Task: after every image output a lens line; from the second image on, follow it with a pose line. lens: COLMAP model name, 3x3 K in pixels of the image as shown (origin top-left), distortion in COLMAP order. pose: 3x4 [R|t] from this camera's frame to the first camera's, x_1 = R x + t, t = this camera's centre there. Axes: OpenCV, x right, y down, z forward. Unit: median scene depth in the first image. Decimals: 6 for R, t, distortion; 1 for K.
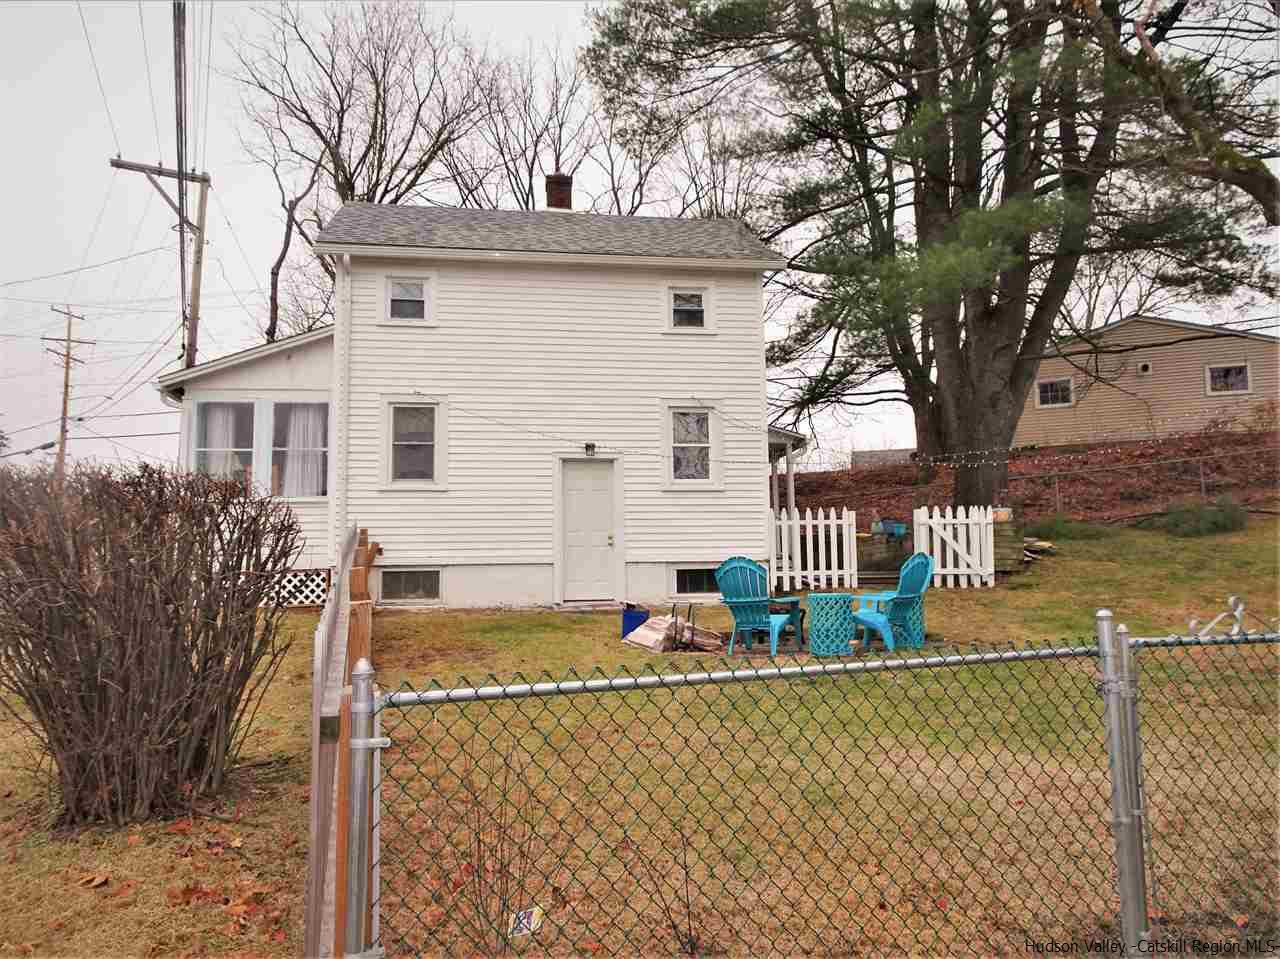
lens RADIAL K [[946.5, 0, 649.1], [0, 946.5, 481.1], [0, 0, 1]] dist [0.015606, -0.007102]
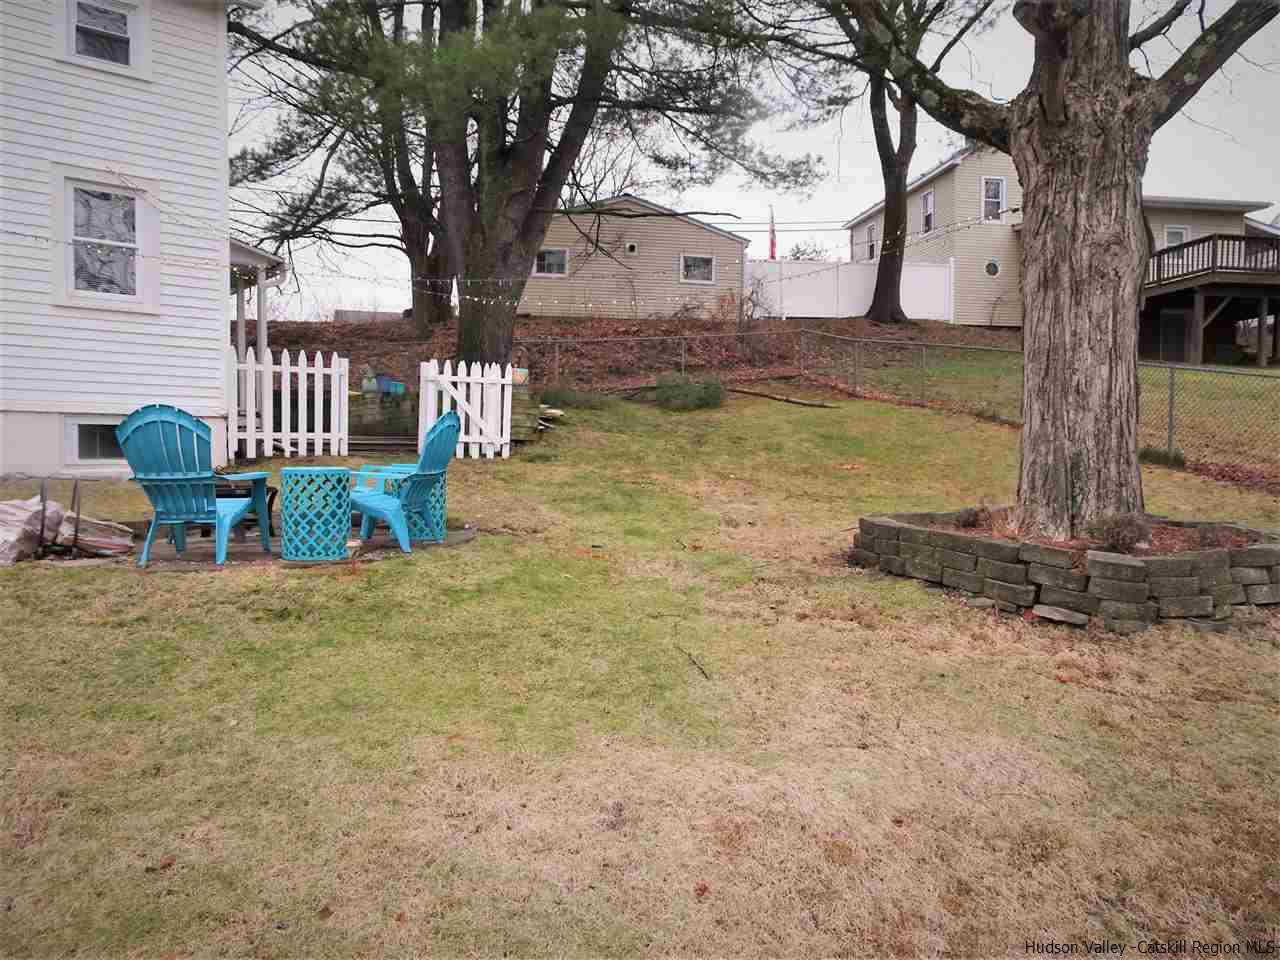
lens RADIAL K [[946.5, 0, 642.3], [0, 946.5, 481.1], [0, 0, 1]] dist [0.015606, -0.007102]
pose [[0.863284, 0.006742, 0.504674, 0.031845], [-0.077862, 0.989720, 0.119968, 0.018664], [-0.498677, -0.142861, 0.854934, 0.190875]]
